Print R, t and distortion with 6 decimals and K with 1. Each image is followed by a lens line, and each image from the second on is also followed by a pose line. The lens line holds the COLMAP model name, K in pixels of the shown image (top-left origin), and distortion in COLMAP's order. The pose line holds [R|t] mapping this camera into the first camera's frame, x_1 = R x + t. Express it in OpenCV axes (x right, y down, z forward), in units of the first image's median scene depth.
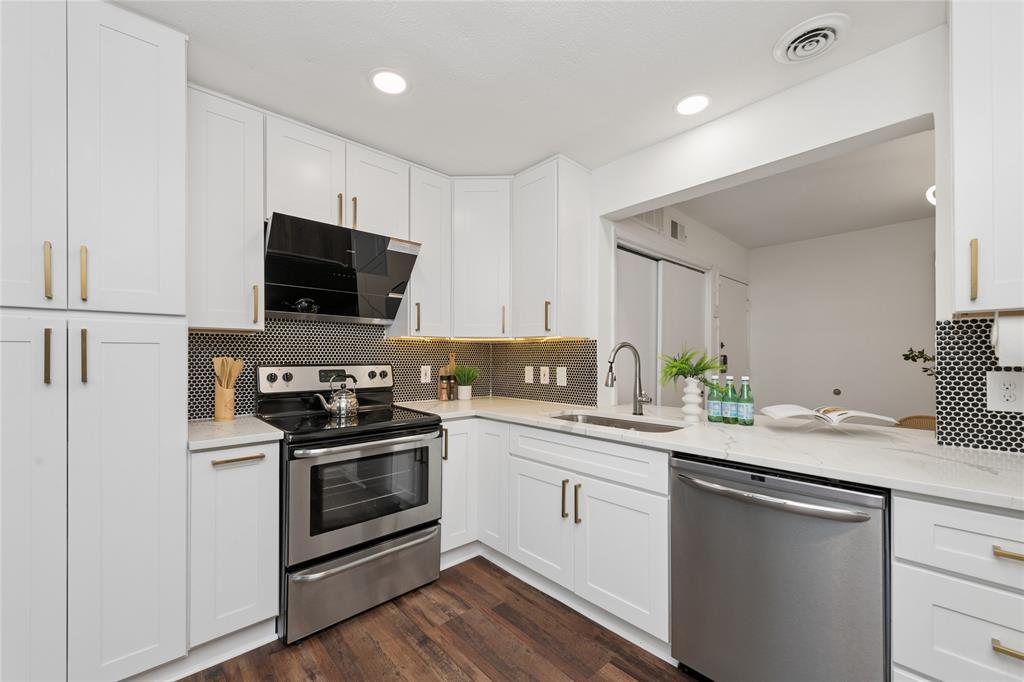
lens RADIAL K [[399.6, 0, 511.2], [0, 399.6, 355.4], [0, 0, 1]] dist [0.000177, -0.000109]
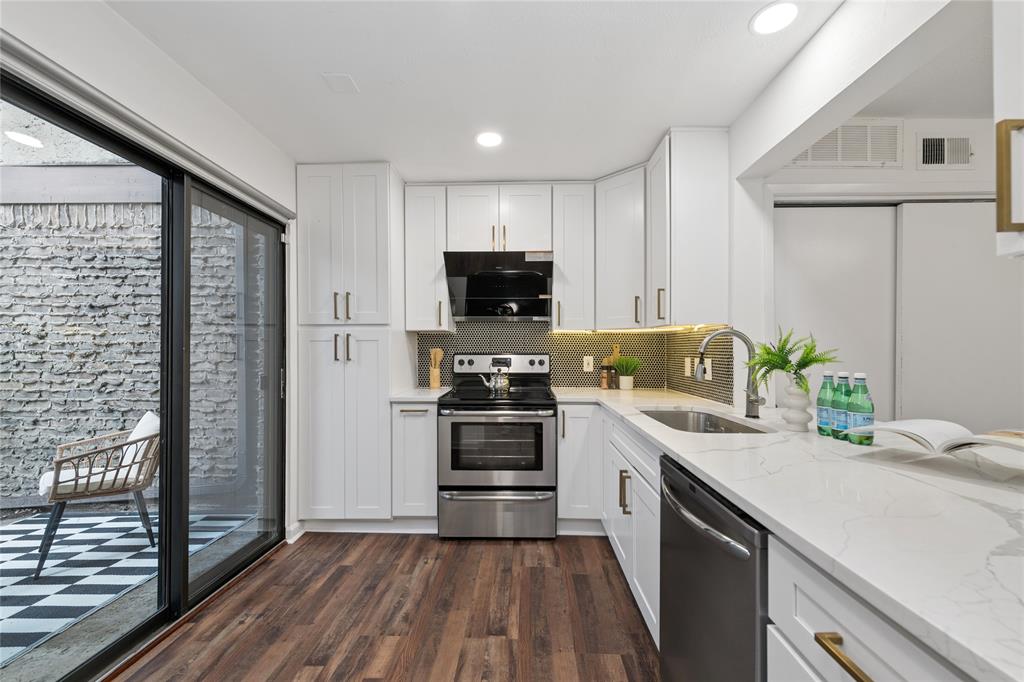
lens RADIAL K [[403.4, 0, 516.6], [0, 403.4, 351.0], [0, 0, 1]] dist [0.011874, -0.000002]
pose [[0.724223, 0.001222, -0.689564, 0.550630], [0.003326, 0.999981, 0.005265, 0.006991], [0.689557, -0.006106, 0.724205, 0.072722]]
